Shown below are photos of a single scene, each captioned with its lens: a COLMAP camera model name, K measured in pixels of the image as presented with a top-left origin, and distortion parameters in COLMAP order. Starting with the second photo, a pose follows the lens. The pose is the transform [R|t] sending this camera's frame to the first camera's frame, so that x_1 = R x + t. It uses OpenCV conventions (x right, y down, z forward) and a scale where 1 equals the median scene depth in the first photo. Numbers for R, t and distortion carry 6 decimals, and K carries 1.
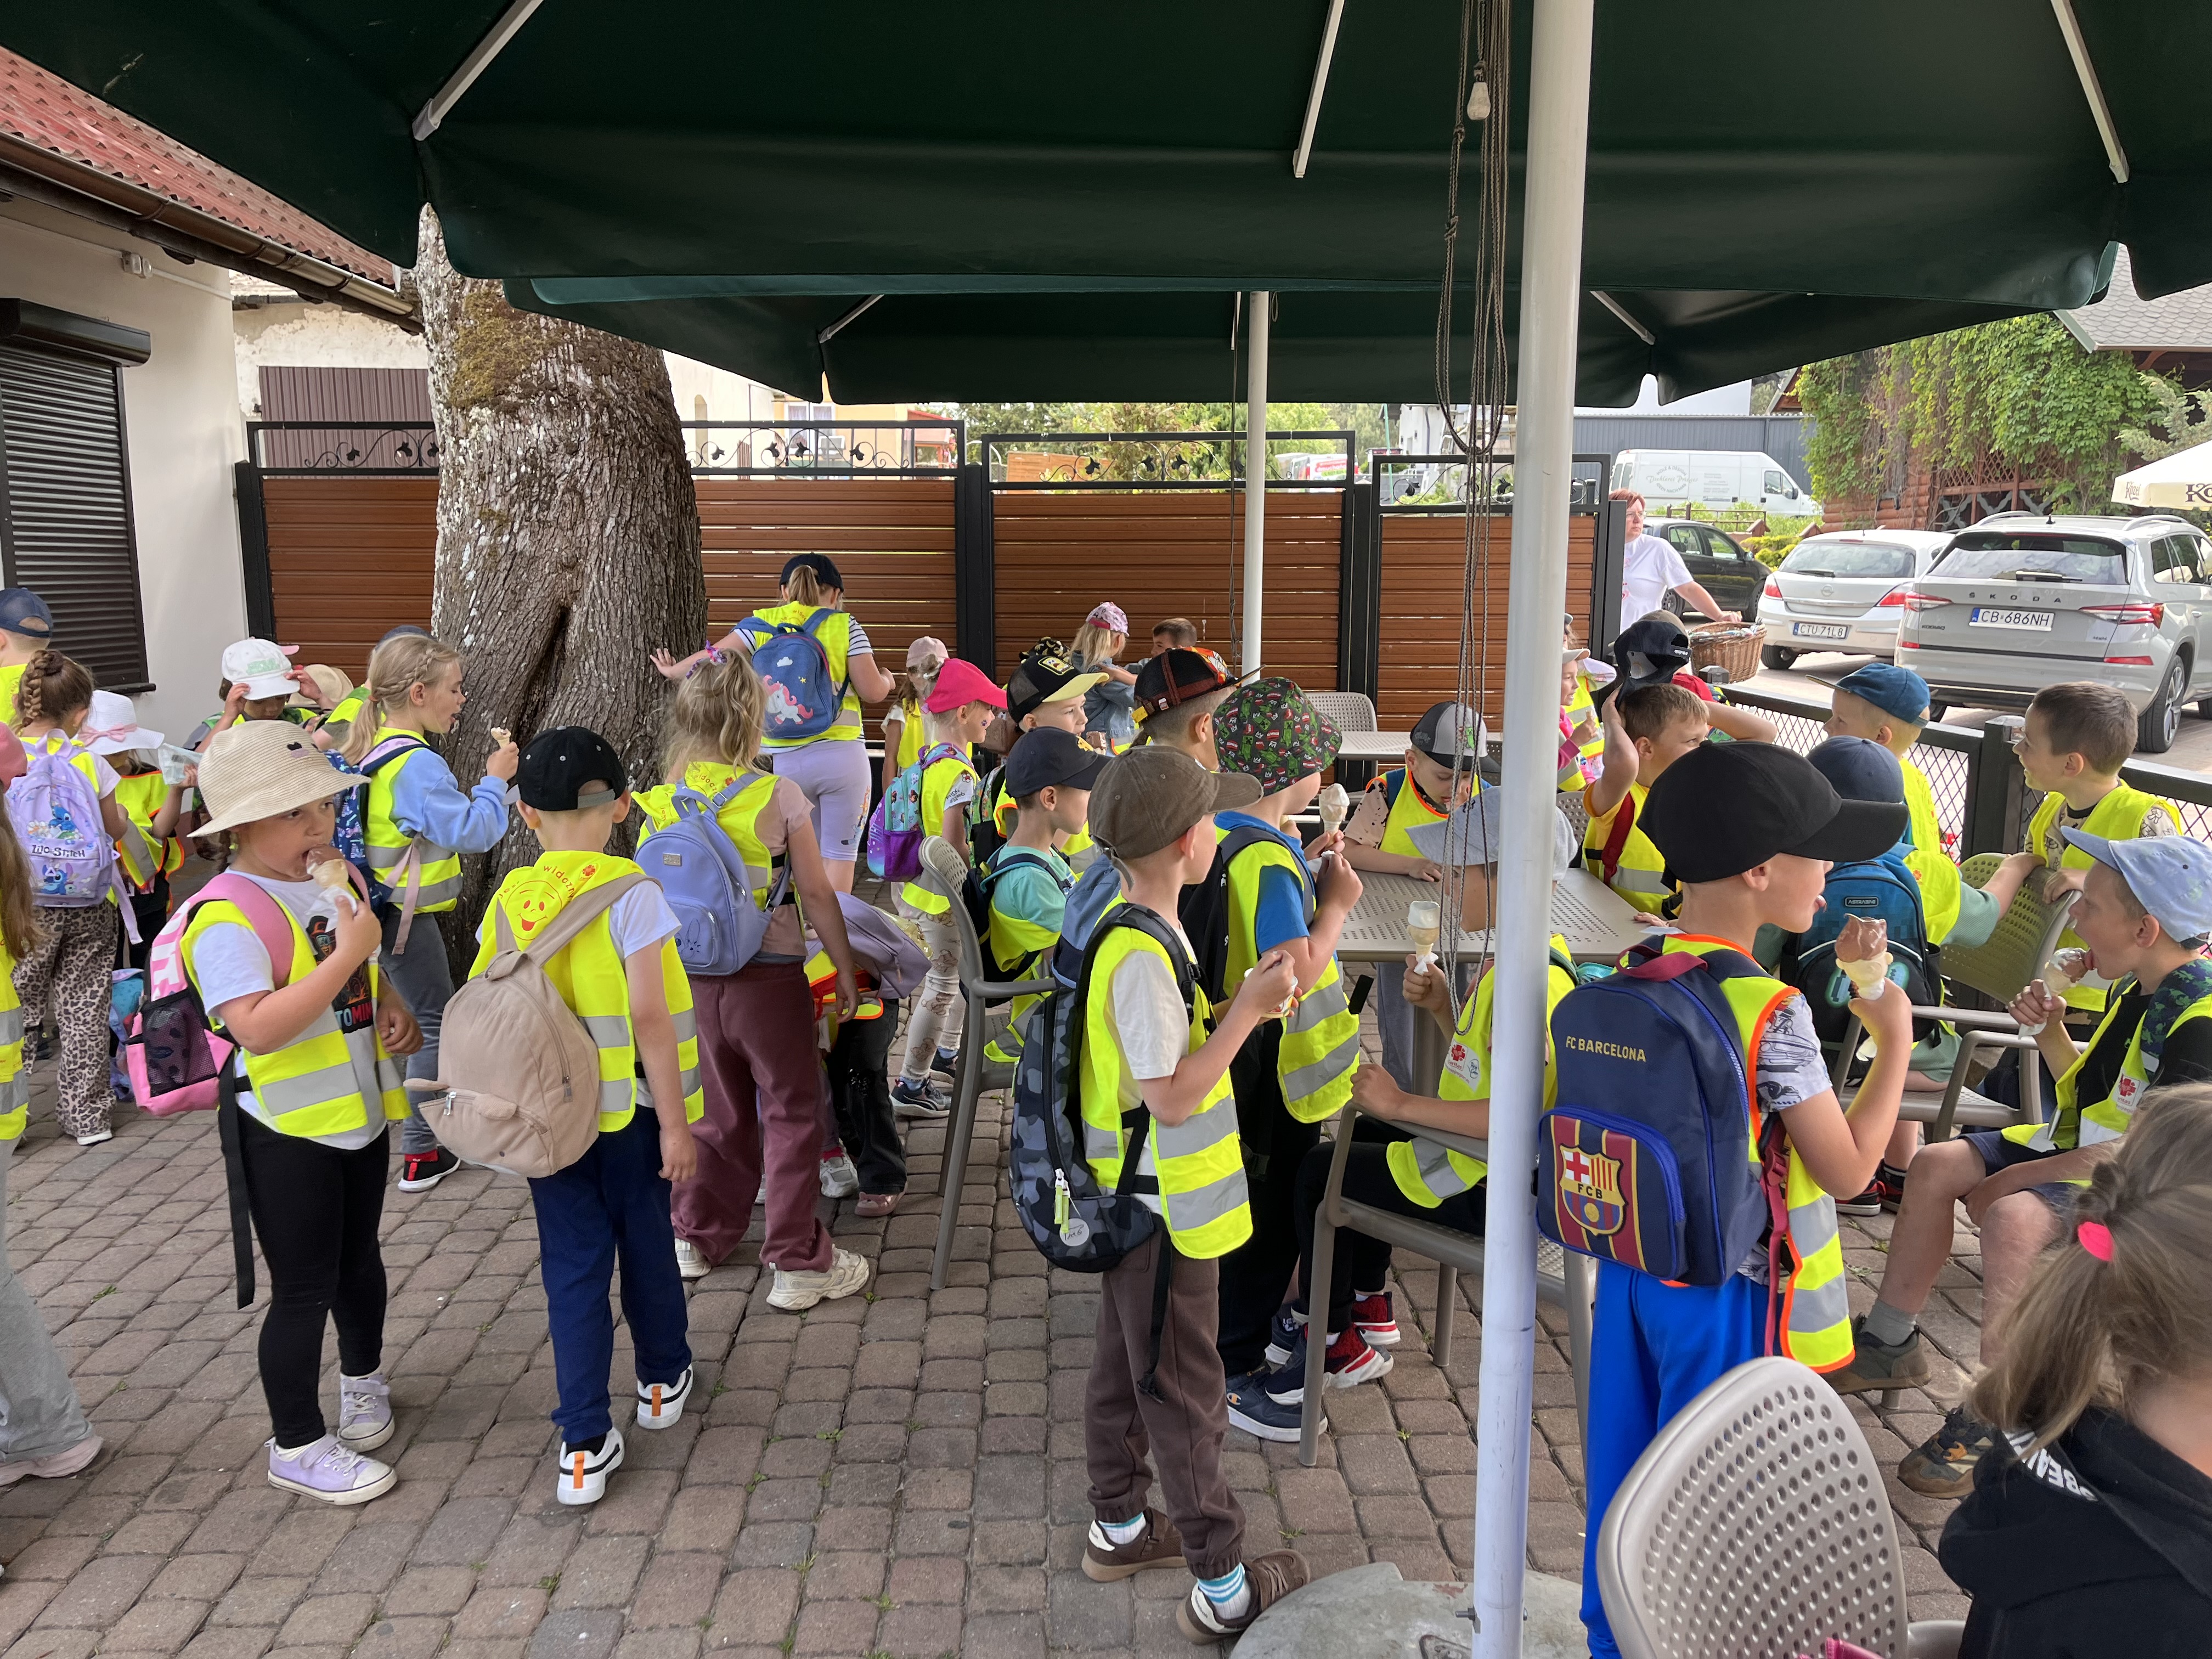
lens RADIAL K [[1689.4, 0, 1133.9], [0, 1689.4, 840.0], [0, 0, 1]] dist [0.095078, -0.135674]
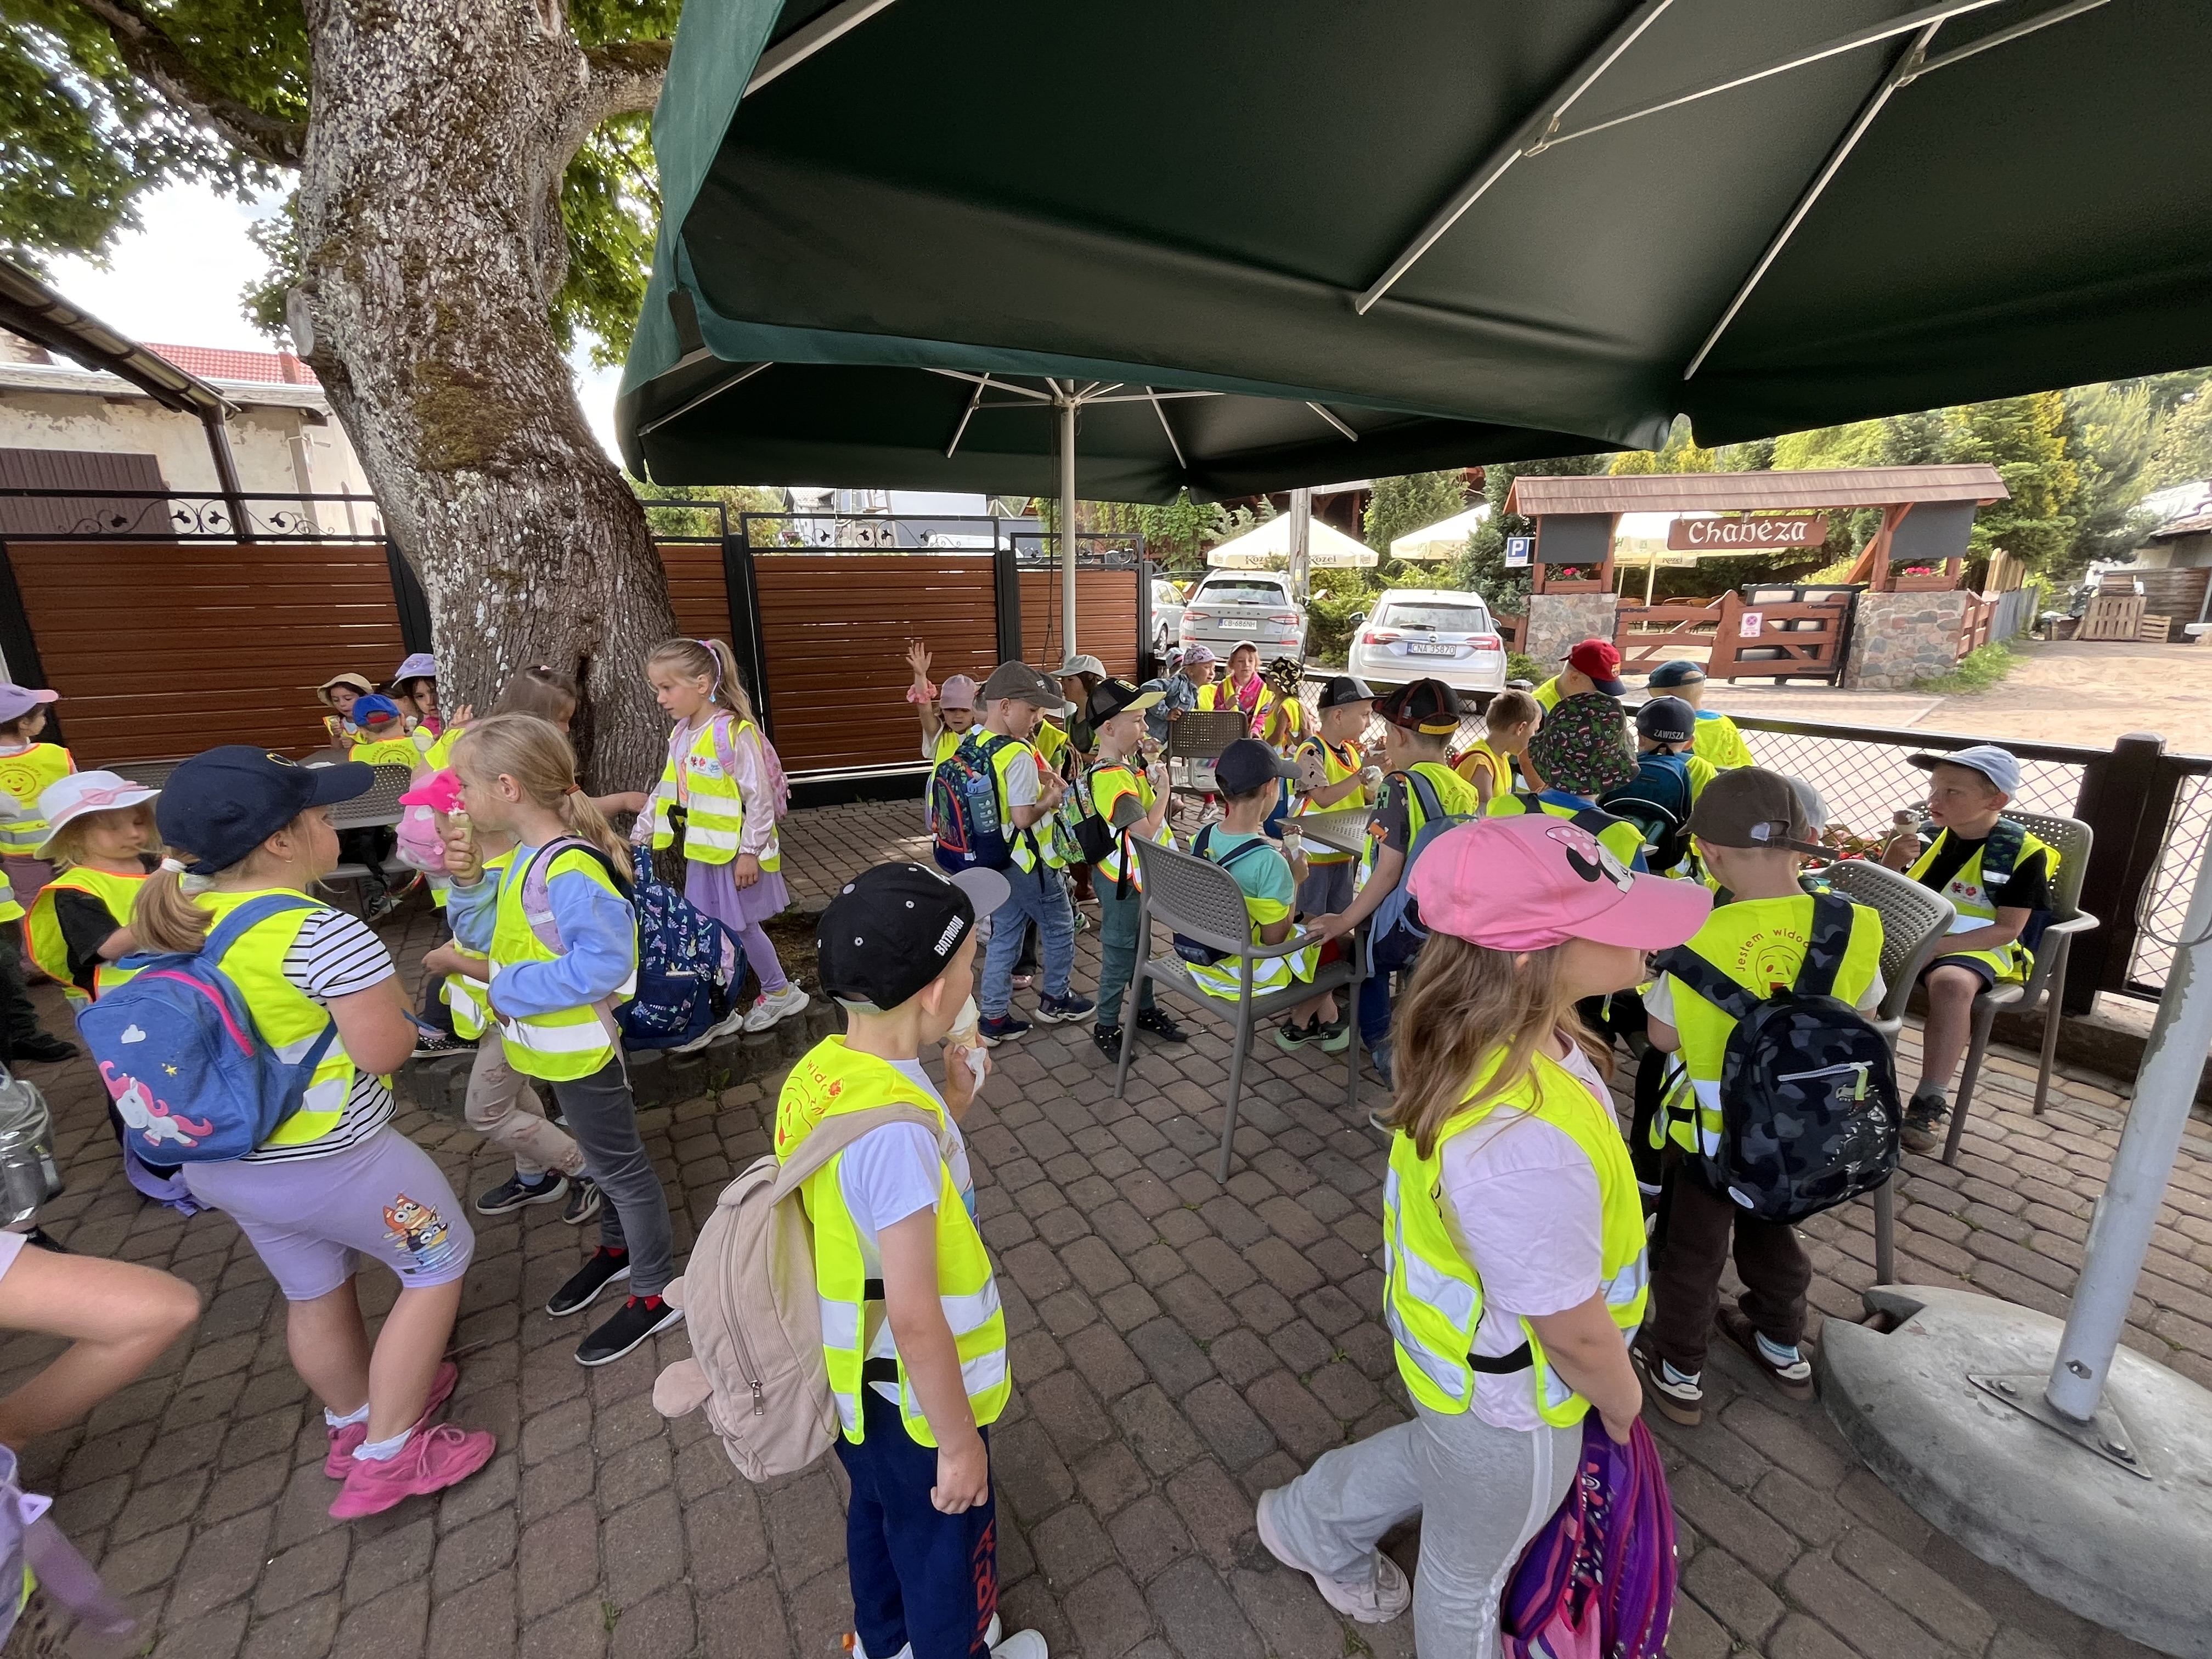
lens RADIAL K [[899.1, 0, 1101.1], [0, 899.1, 829.6], [0, 0, 1]] dist [-0.005011, 0.000402]
pose [[0.882532, -0.133360, 0.450945, -0.203669], [0.091119, 0.989266, 0.114234, -0.039308], [-0.461339, -0.059726, 0.885211, 0.203307]]
